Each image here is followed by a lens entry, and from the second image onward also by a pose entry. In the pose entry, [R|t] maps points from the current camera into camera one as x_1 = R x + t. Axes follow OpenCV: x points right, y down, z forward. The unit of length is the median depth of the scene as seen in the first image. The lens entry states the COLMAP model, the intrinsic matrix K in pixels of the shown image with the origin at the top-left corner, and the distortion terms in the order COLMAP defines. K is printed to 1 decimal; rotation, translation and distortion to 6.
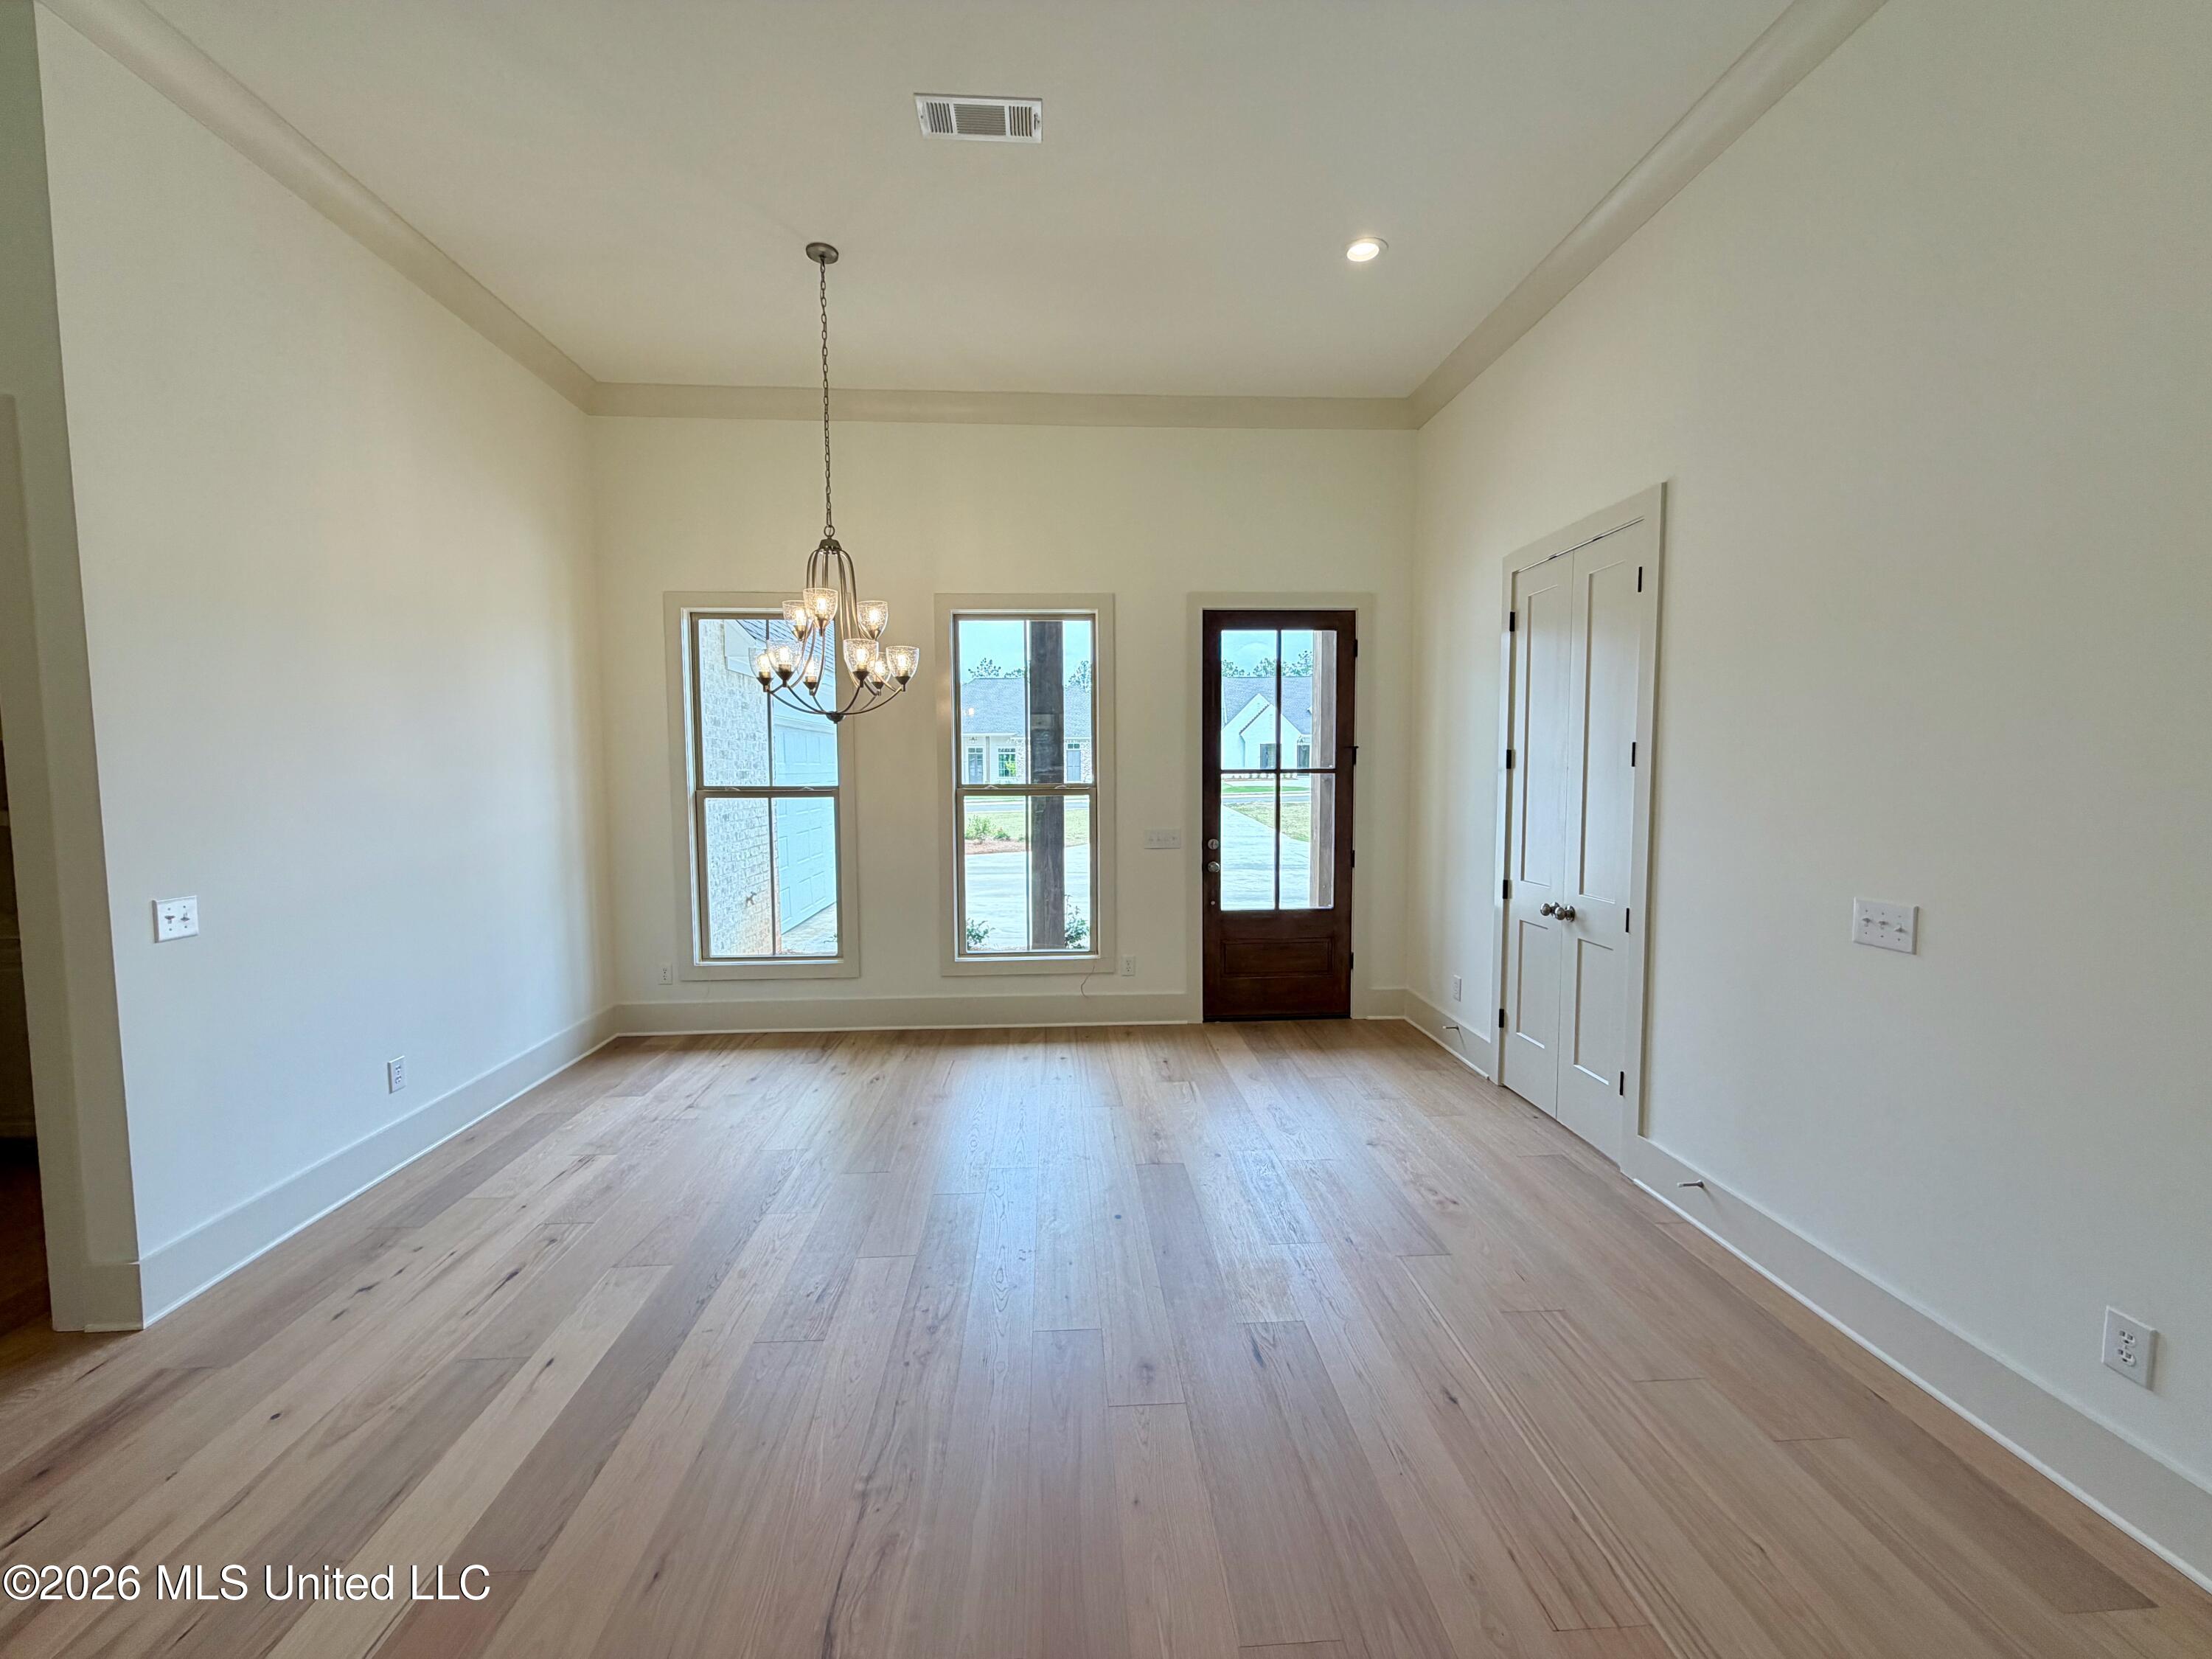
lens RADIAL K [[881.4, 0, 1098.5], [0, 881.4, 825.7], [0, 0, 1]] dist [0.000905, -0.000164]
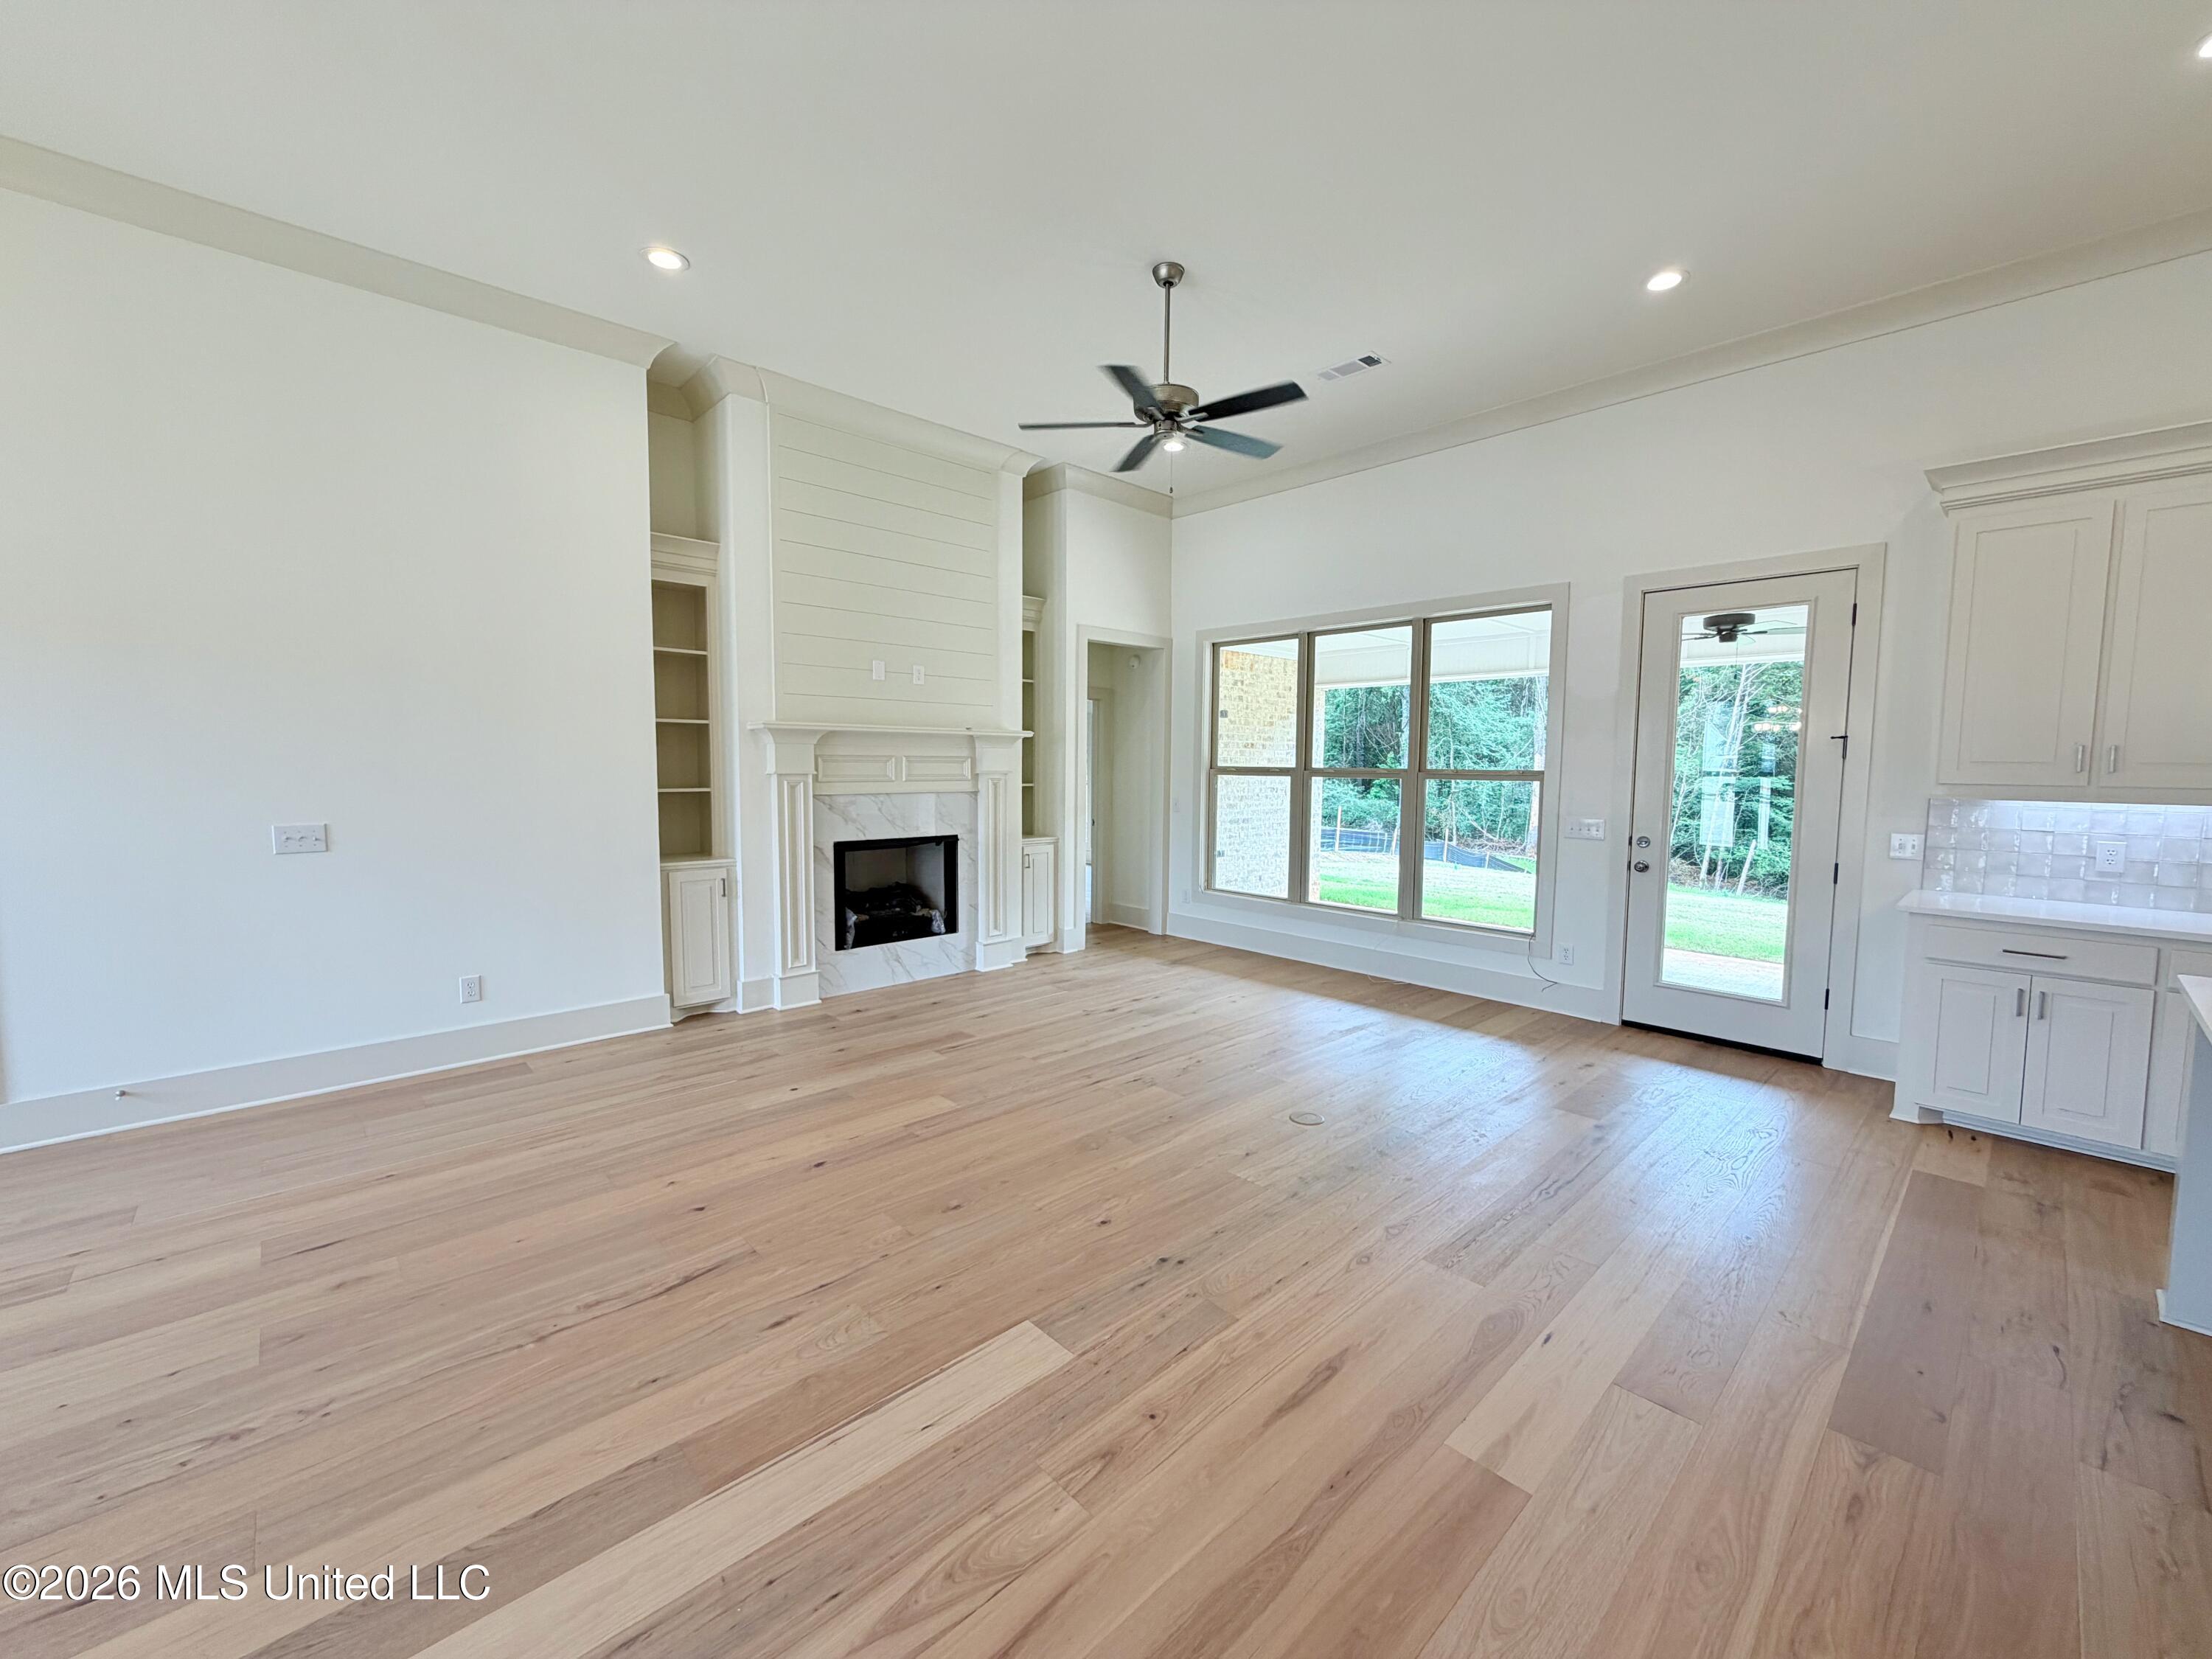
lens RADIAL K [[881.4, 0, 1097.9], [0, 881.4, 829.8], [0, 0, 1]] dist [0.000905, -0.000164]
pose [[-0.641569, -0.058922, 0.764799, -0.825496], [0.047079, 0.992141, 0.115930, -0.016625], [-0.765619, 0.110383, -0.633753, 0.558329]]
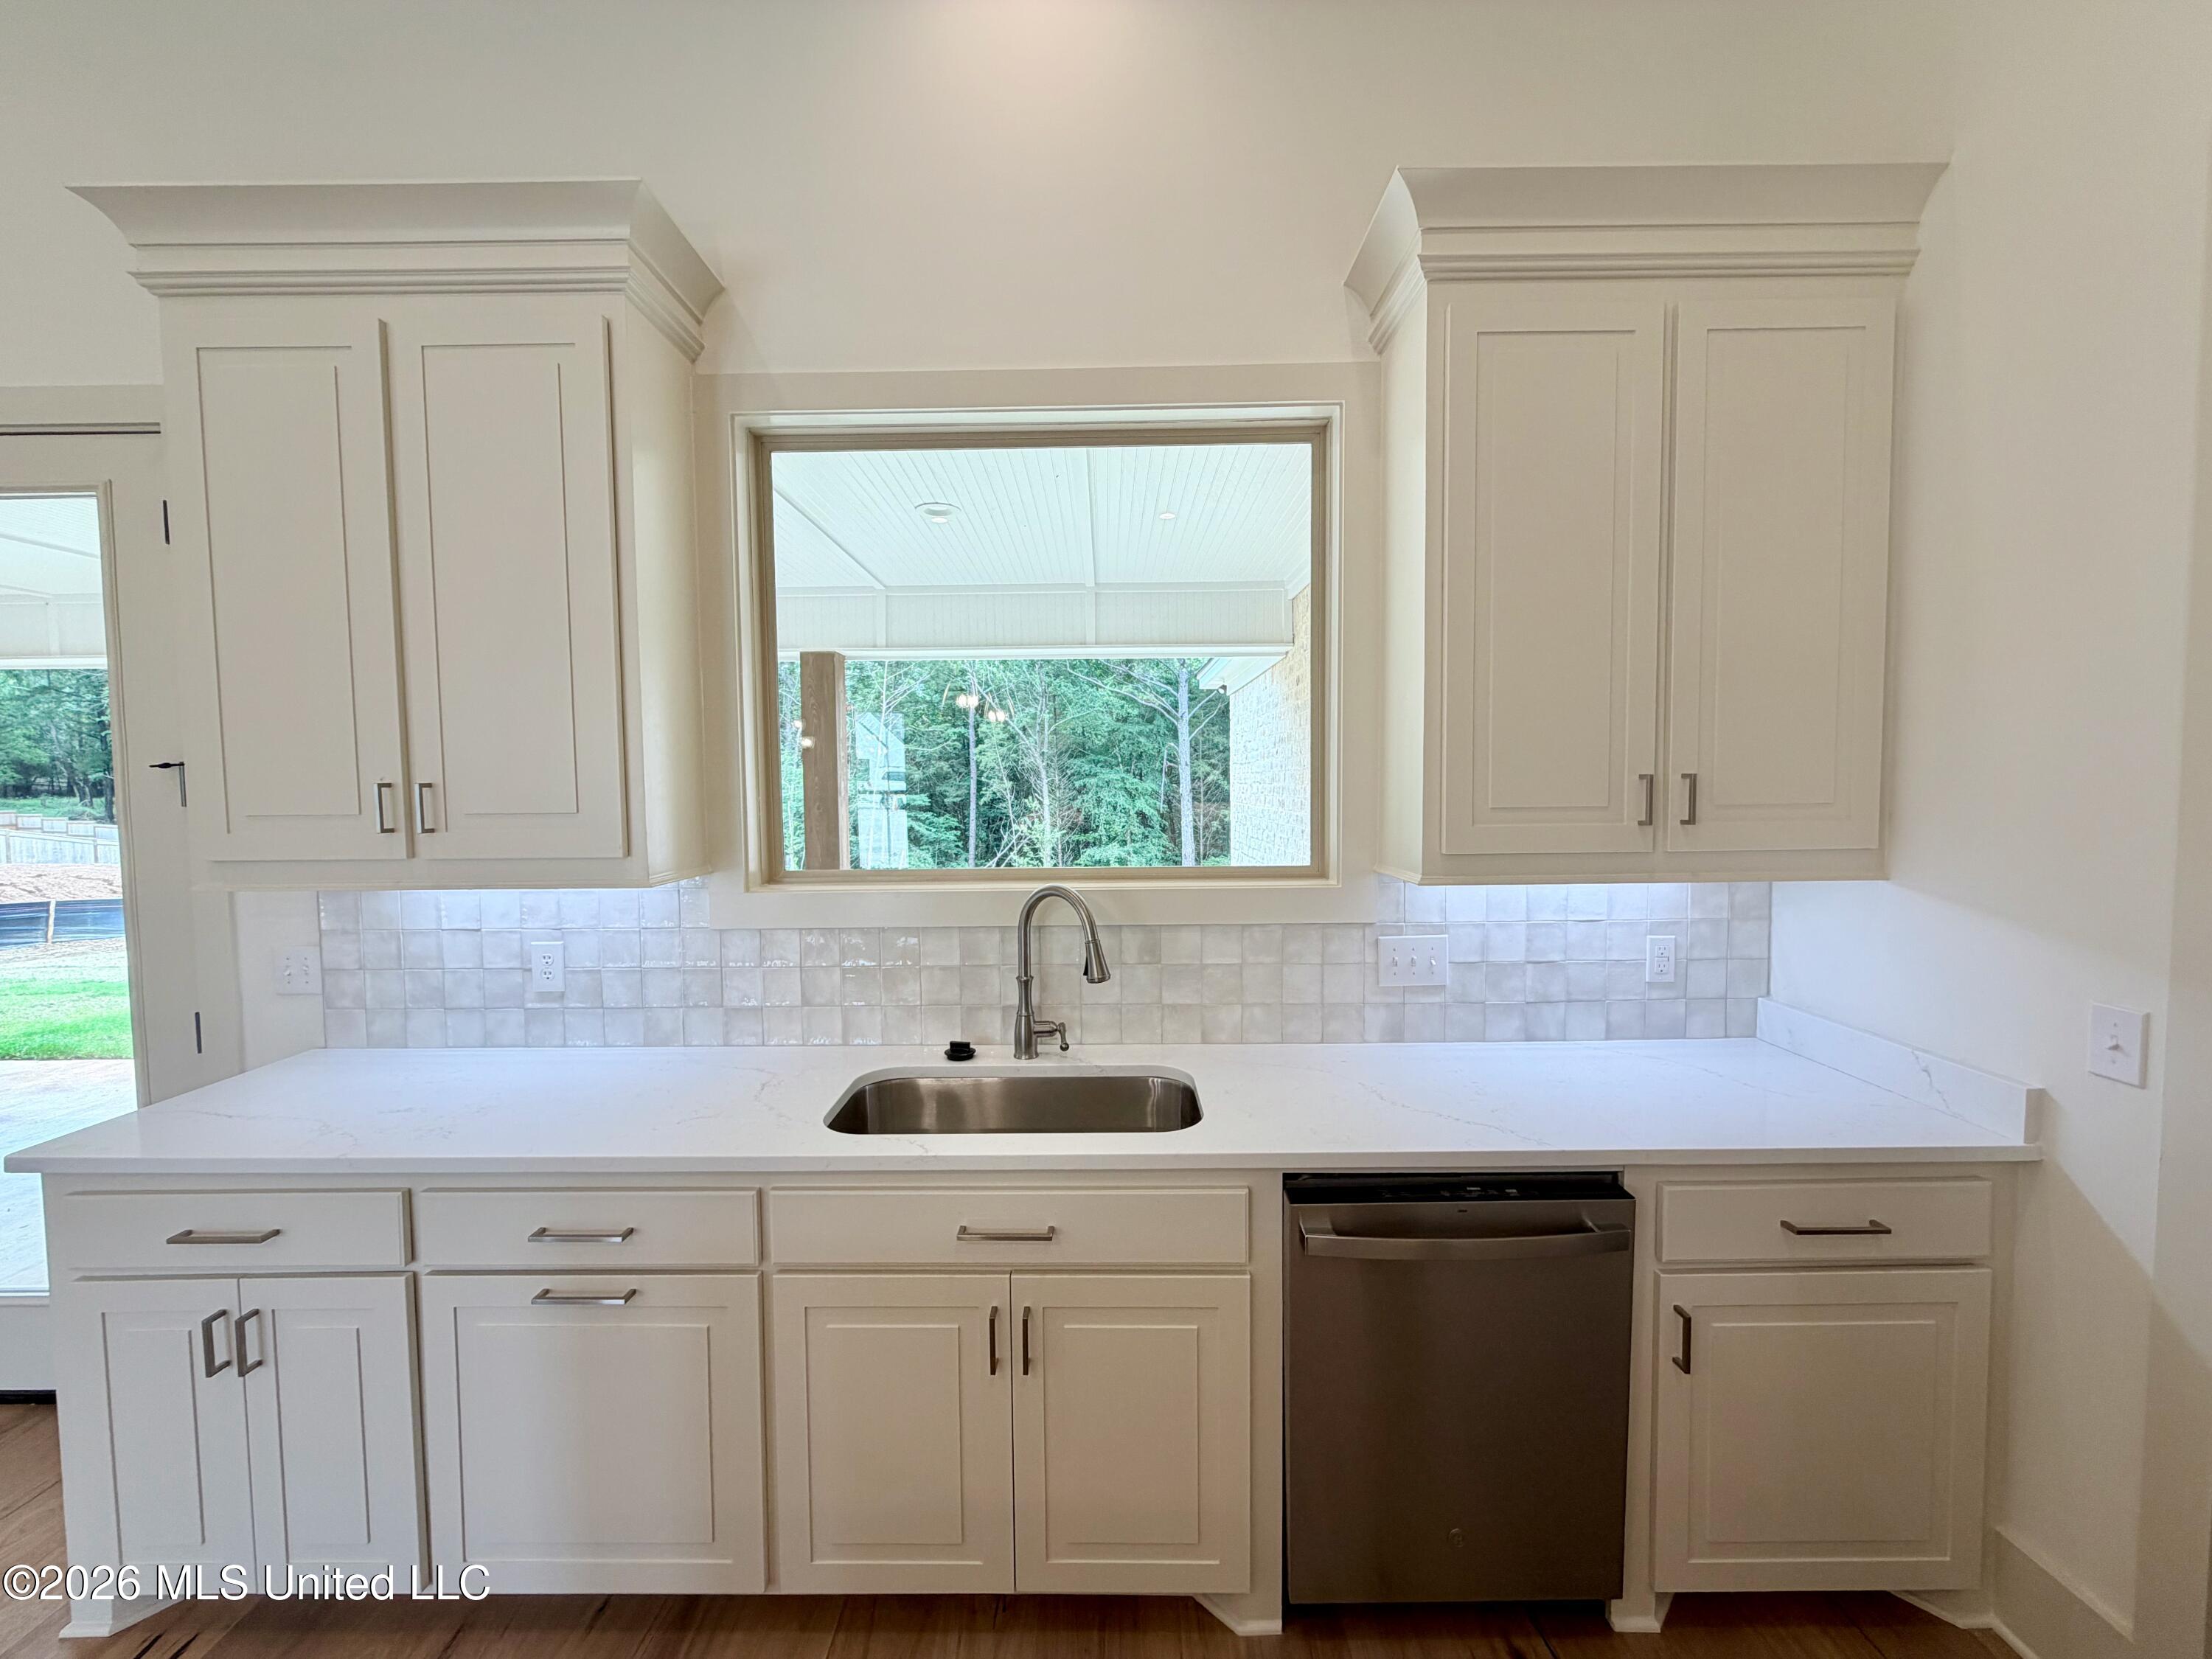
lens RADIAL K [[881.4, 0, 1101.2], [0, 881.4, 825.5], [0, 0, 1]] dist [0.000905, -0.000164]
pose [[-0.998262, 0.012708, 0.057554, -1.202041], [0.019279, 0.993167, 0.115097, 0.026831], [-0.055698, 0.116006, -0.991686, -0.377632]]
